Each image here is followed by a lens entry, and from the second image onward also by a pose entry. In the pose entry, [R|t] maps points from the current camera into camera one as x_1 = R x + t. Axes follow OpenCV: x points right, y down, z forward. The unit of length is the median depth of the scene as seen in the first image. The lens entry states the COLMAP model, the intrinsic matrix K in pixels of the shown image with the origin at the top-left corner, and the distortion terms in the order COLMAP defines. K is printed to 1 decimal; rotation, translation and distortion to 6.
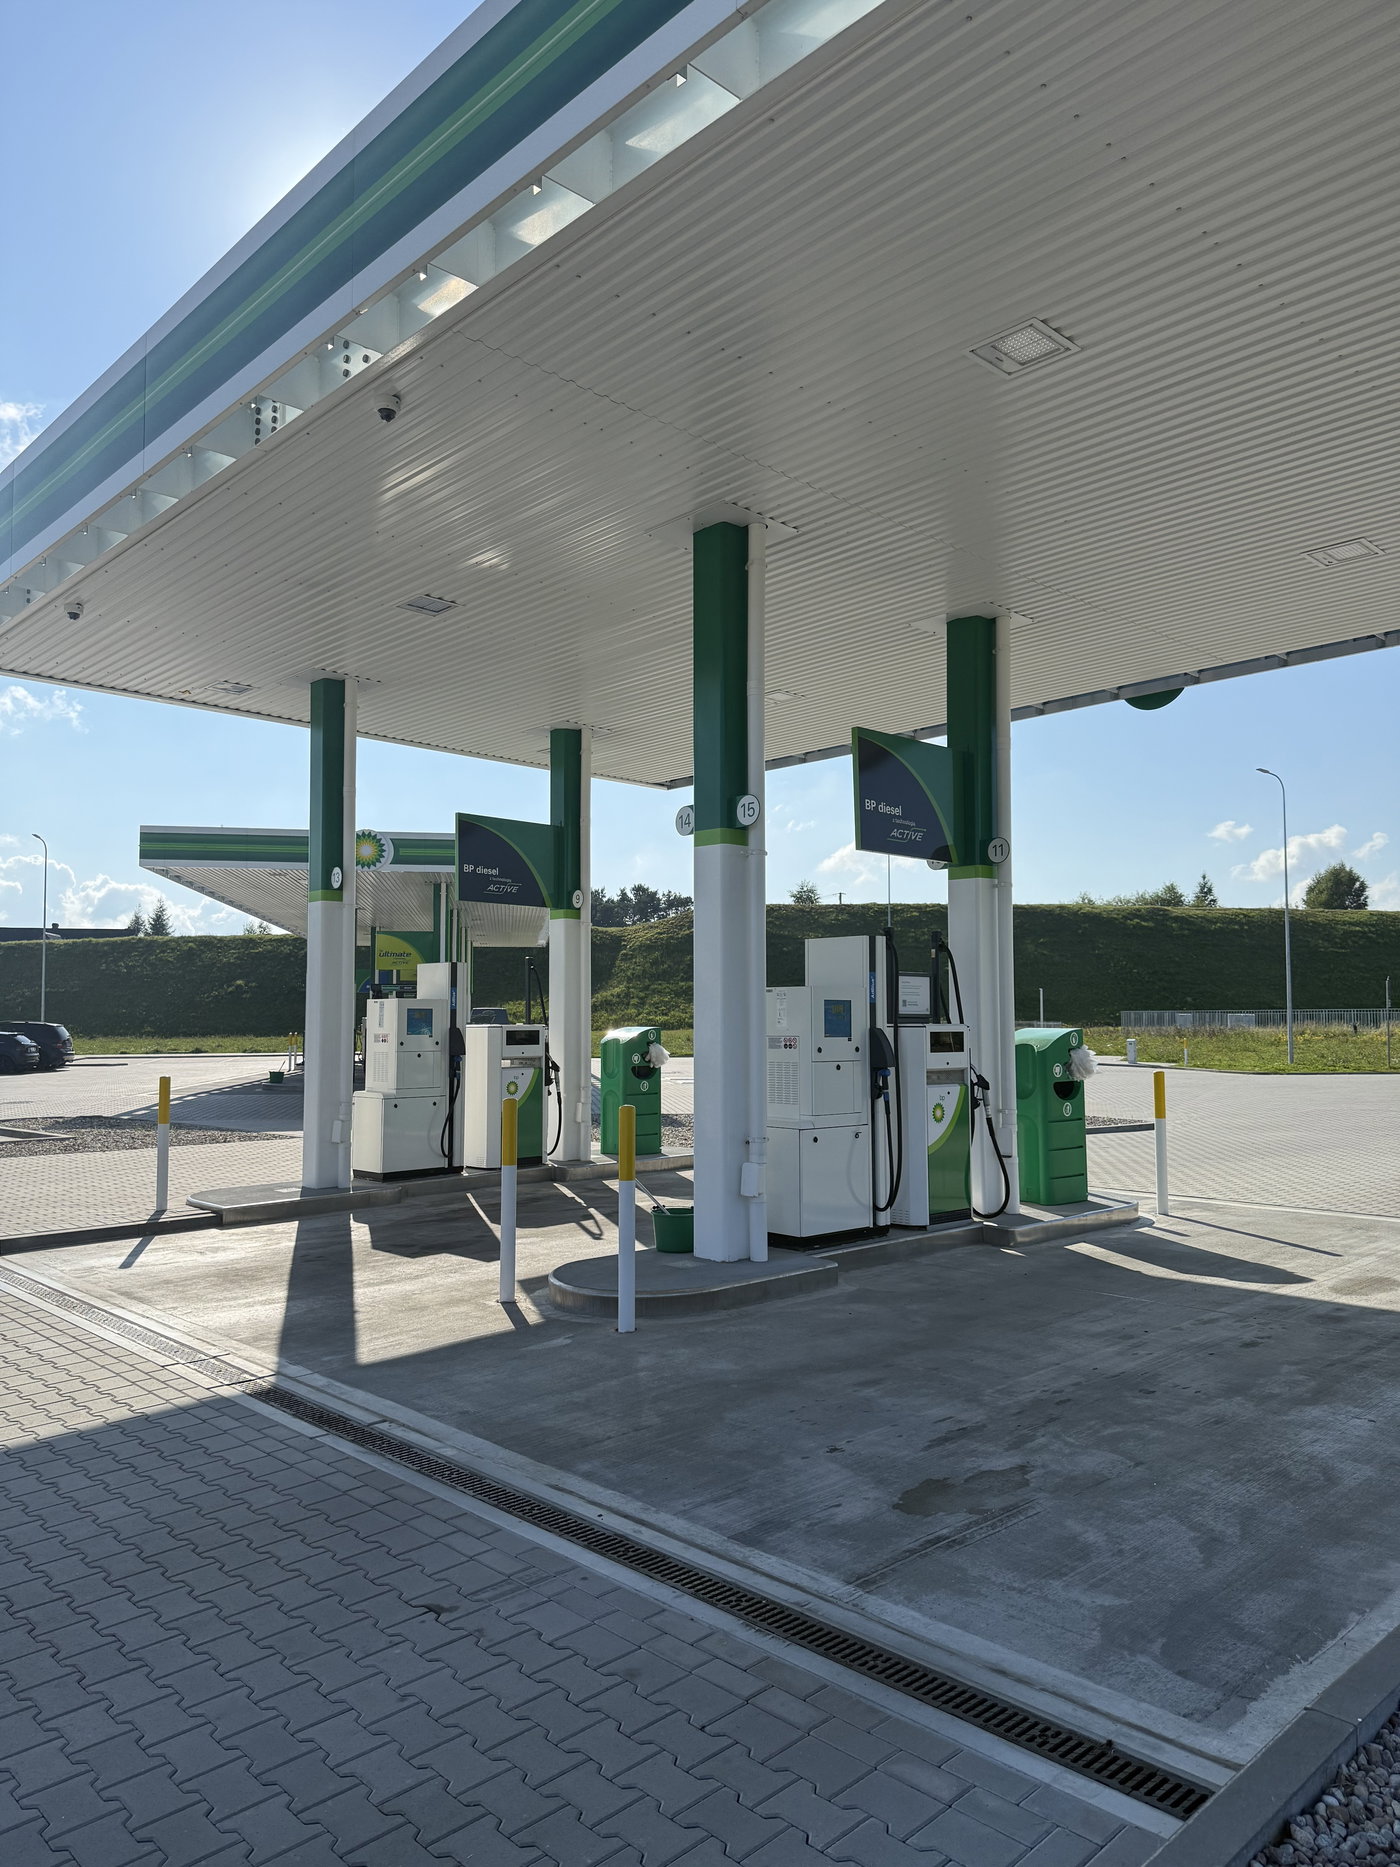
lens RADIAL K [[1284.8, 0, 700.0], [0, 1284.8, 933.5], [0, 0, 1]] dist [-0.005871, -0.000961]
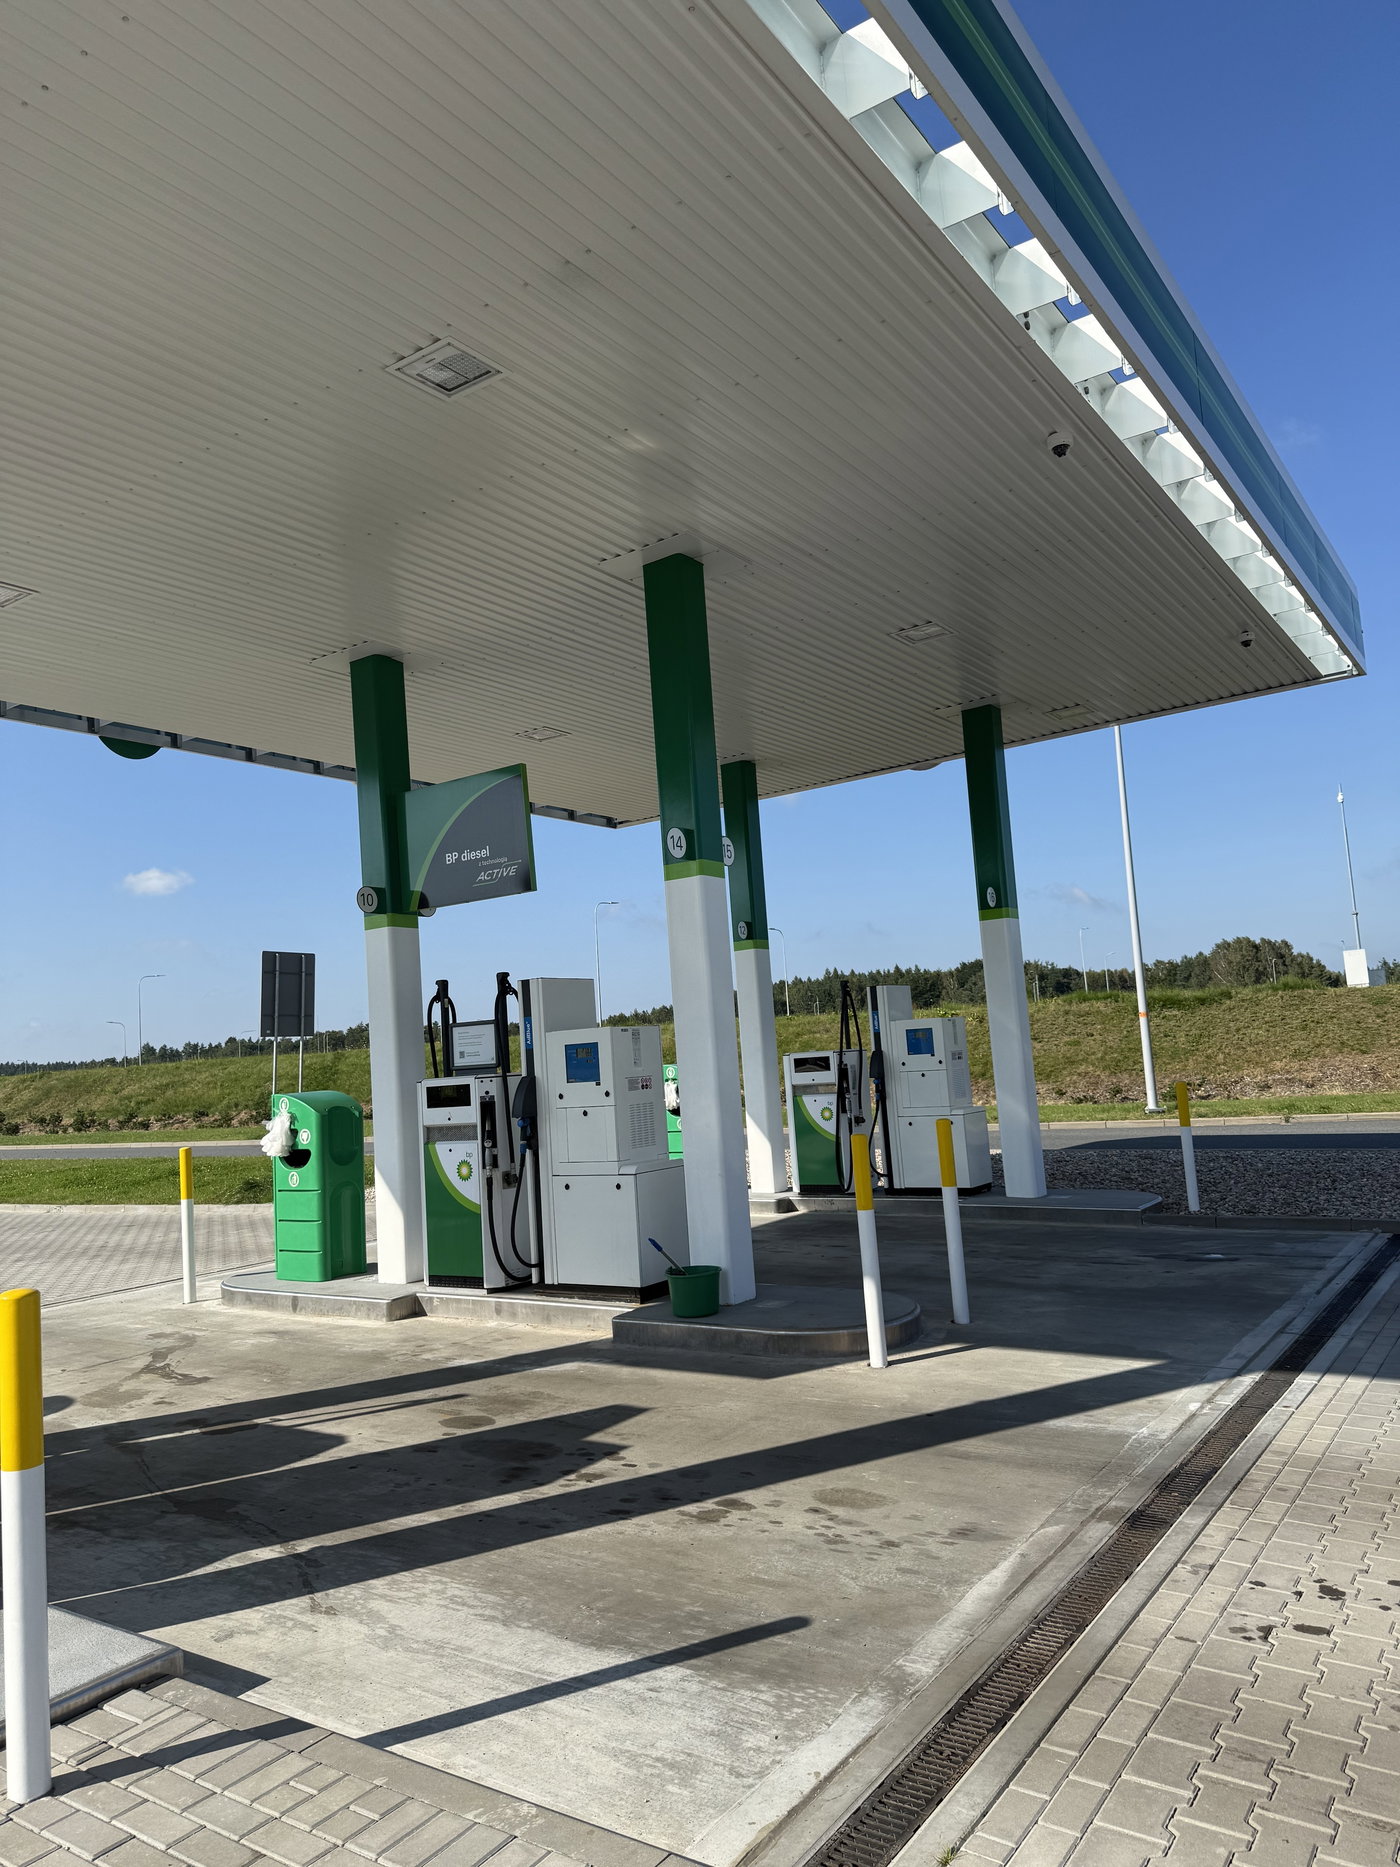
lens RADIAL K [[1287.8, 0, 700.0], [0, 1287.8, 933.5], [0, 0, 1]] dist [0.007249, 0.001090]
pose [[-0.174449, 0.118335, 0.977530, -0.798917], [-0.000562, 0.992740, -0.120277, 0.079948], [-0.984666, -0.021532, -0.173116, 0.996883]]
